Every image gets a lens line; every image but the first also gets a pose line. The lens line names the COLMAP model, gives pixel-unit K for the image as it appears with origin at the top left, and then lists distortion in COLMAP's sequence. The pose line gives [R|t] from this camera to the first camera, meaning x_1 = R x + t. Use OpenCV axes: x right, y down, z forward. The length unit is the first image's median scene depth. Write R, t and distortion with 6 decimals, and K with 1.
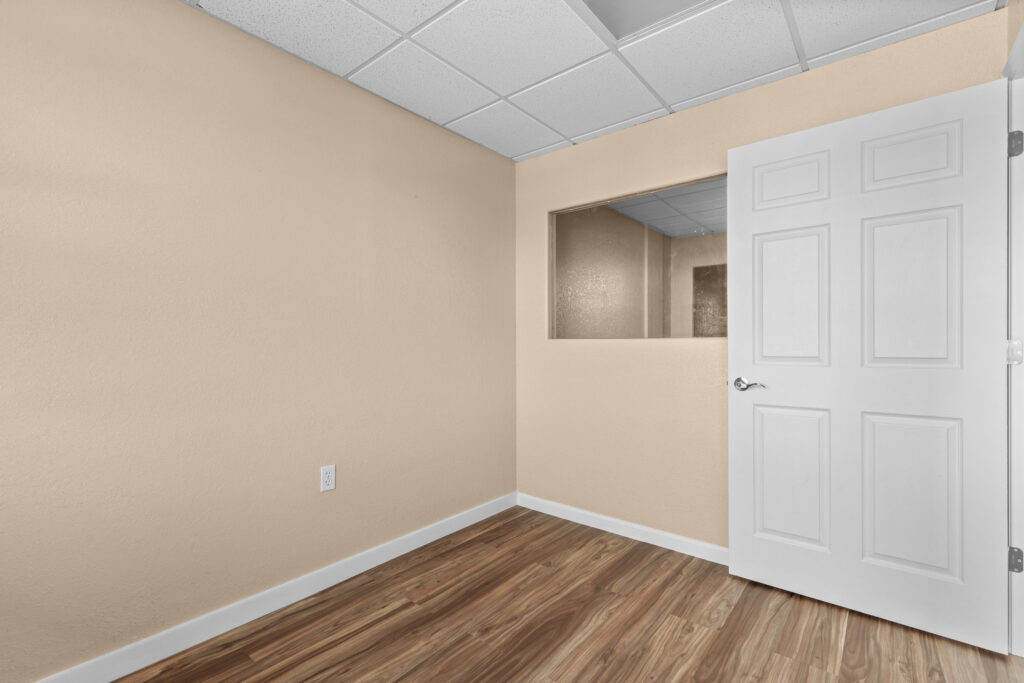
lens RADIAL K [[464.3, 0, 508.9], [0, 464.3, 348.3], [0, 0, 1]] dist [0.006401, -0.000461]
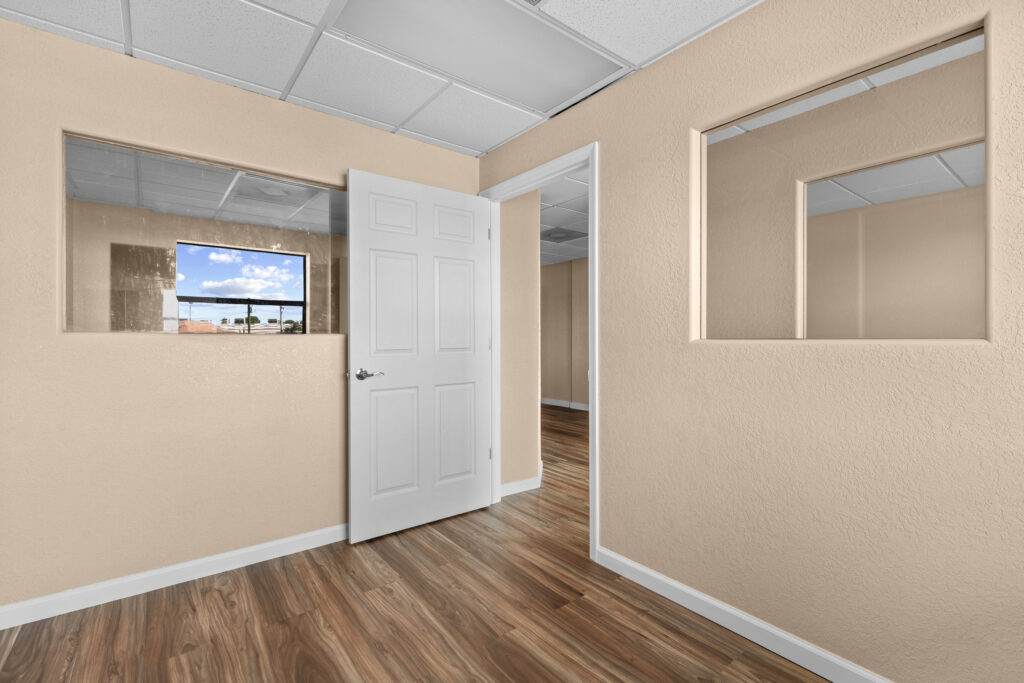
lens RADIAL K [[464.3, 0, 511.7], [0, 464.3, 336.3], [0, 0, 1]] dist [0.006401, -0.000461]
pose [[0.213676, 0.004434, 0.976895, -0.588999], [0.008613, 0.999942, -0.006422, -0.007714], [-0.976867, 0.009786, 0.213625, 0.407043]]
